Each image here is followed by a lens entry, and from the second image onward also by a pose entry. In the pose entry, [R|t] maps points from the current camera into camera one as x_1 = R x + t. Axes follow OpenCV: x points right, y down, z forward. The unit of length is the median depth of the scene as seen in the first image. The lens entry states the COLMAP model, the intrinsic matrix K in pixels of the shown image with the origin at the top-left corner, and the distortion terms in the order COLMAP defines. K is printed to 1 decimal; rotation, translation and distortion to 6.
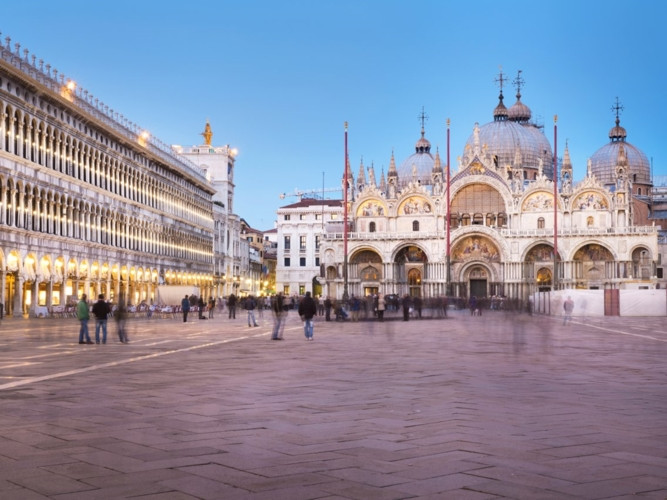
lens RADIAL K [[1075.0, 0, 333.2], [0, 1075.0, 250.0], [0, 0, 1]] dist [-0.003127, 0.000000]
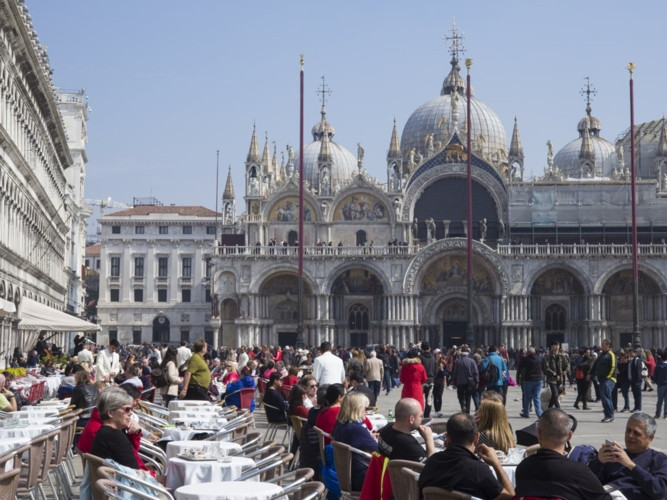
lens RADIAL K [[1075.0, 0, 333.9], [0, 1075.0, 250.3], [0, 0, 1]] dist [-0.003127, 0.000000]
pose [[0.964243, 0.023593, 0.263966, -0.111328], [-0.012545, 0.998976, -0.043461, 0.013325], [-0.264722, 0.038596, 0.963552, 0.381089]]
